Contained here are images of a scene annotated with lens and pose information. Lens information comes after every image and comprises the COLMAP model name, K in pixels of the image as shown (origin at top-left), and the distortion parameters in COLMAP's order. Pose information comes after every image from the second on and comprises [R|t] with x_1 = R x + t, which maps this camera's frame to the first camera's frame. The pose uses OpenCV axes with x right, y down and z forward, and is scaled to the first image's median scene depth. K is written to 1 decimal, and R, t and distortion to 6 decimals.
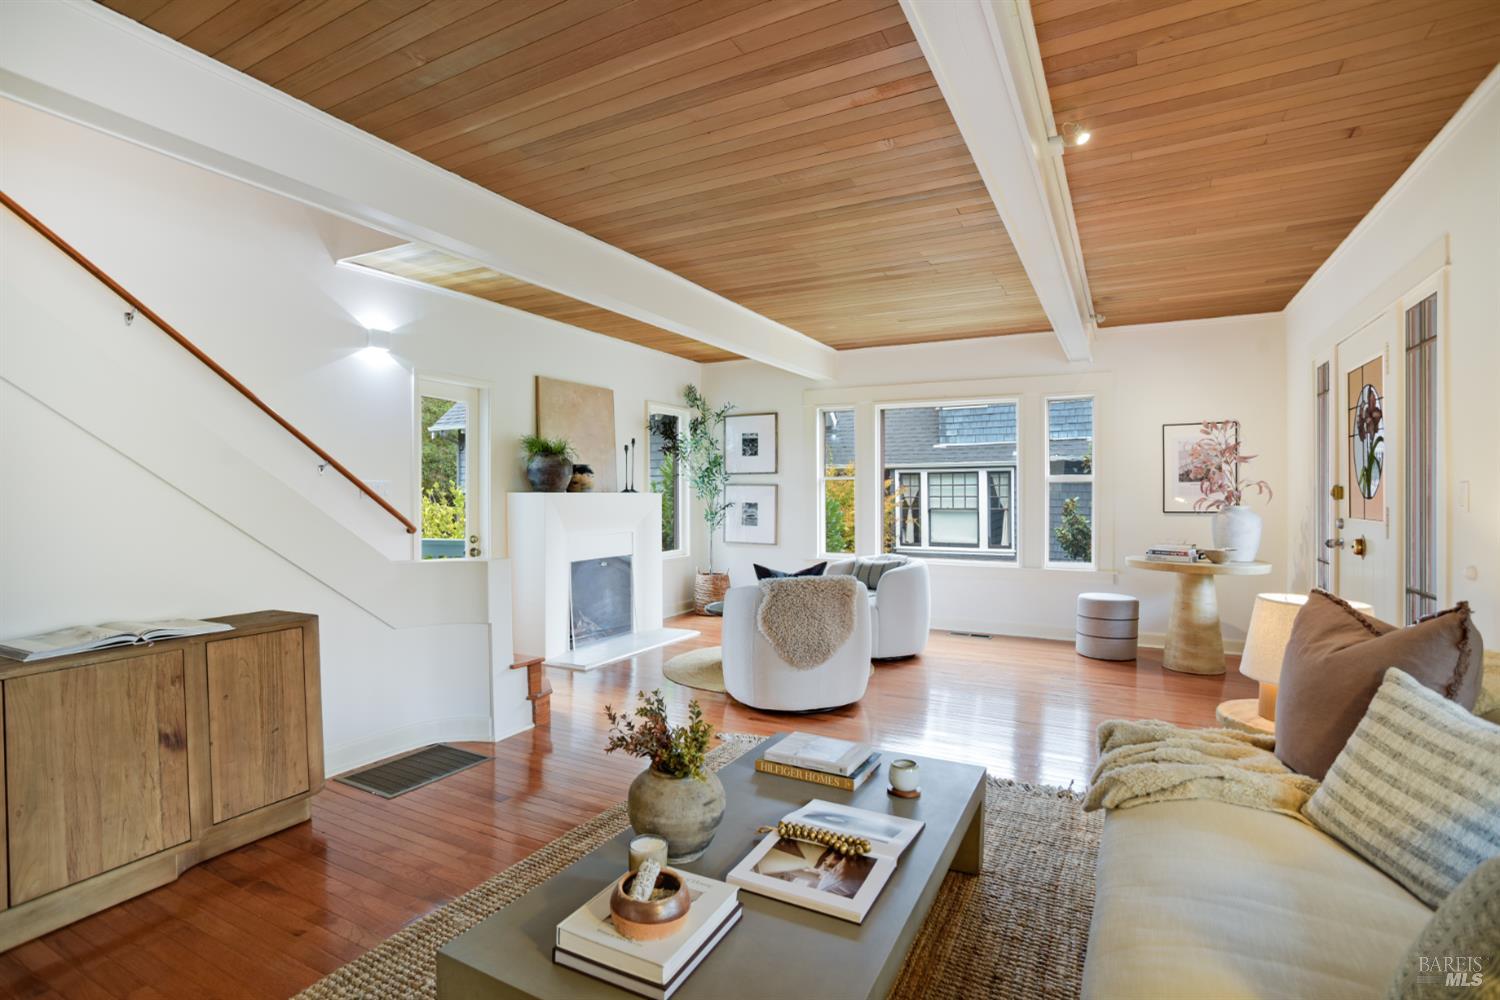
lens RADIAL K [[710.4, 0, 748.9], [0, 710.4, 501.7], [0, 0, 1]] dist [-0.001552, -0.000075]
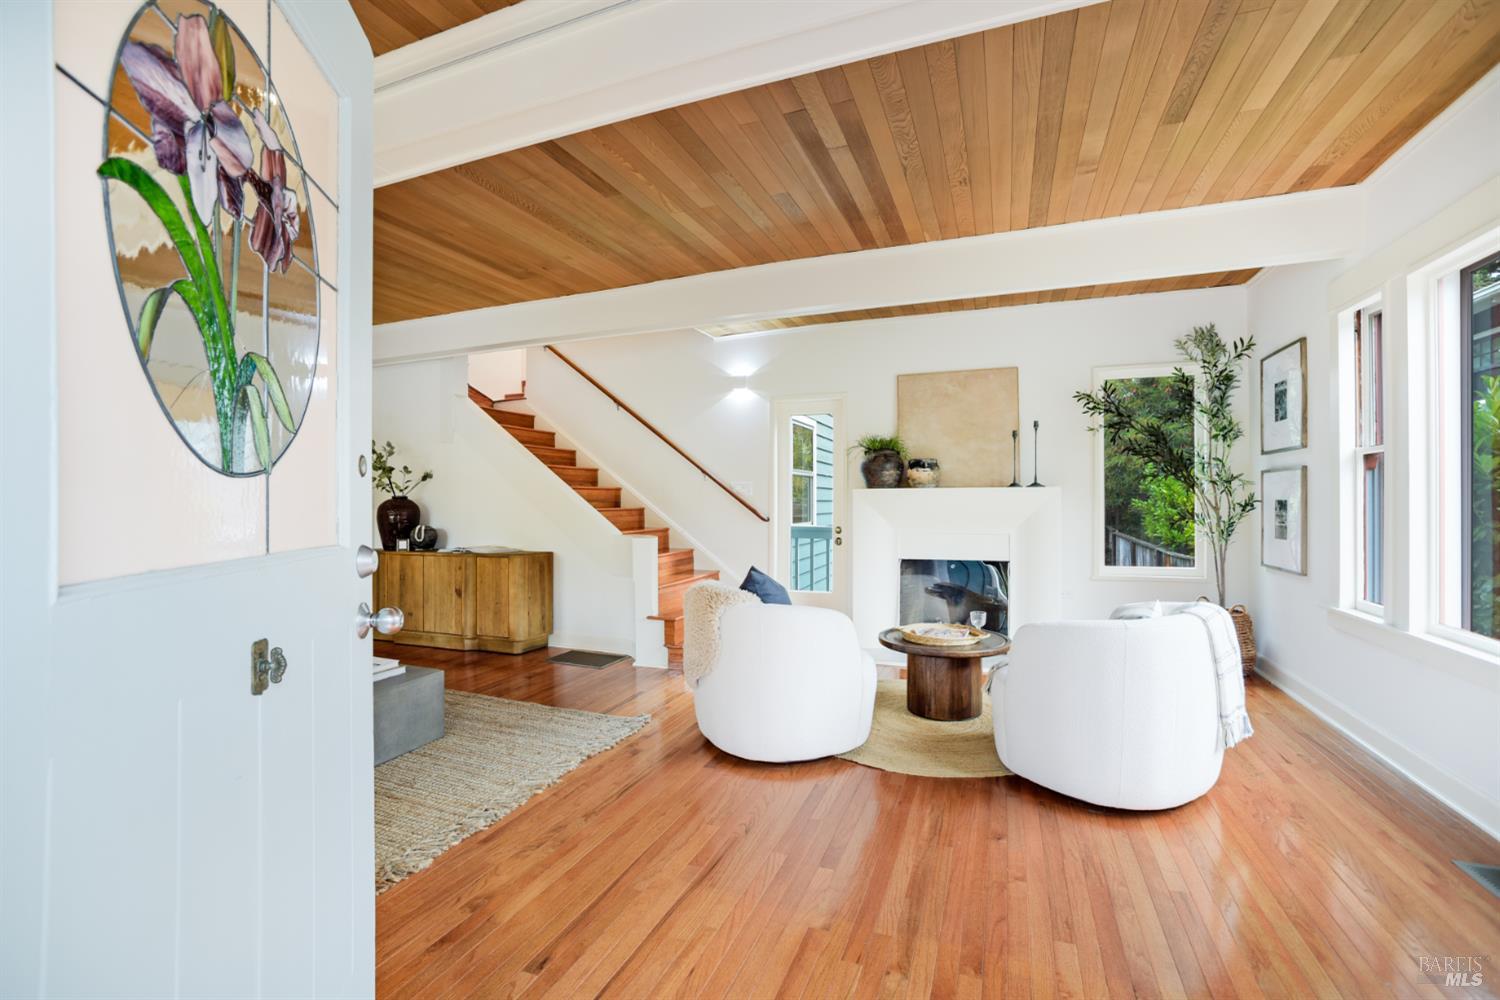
lens RADIAL K [[650.9, 0, 756.4], [0, 650.9, 500.2], [0, 0, 1]] dist [-0.030140, 0.002828]
pose [[0.138719, 0.005727, -0.990315, 0.618721], [-0.003514, 0.999980, 0.005290, -0.000076], [0.990326, 0.002747, 0.138736, 0.681315]]
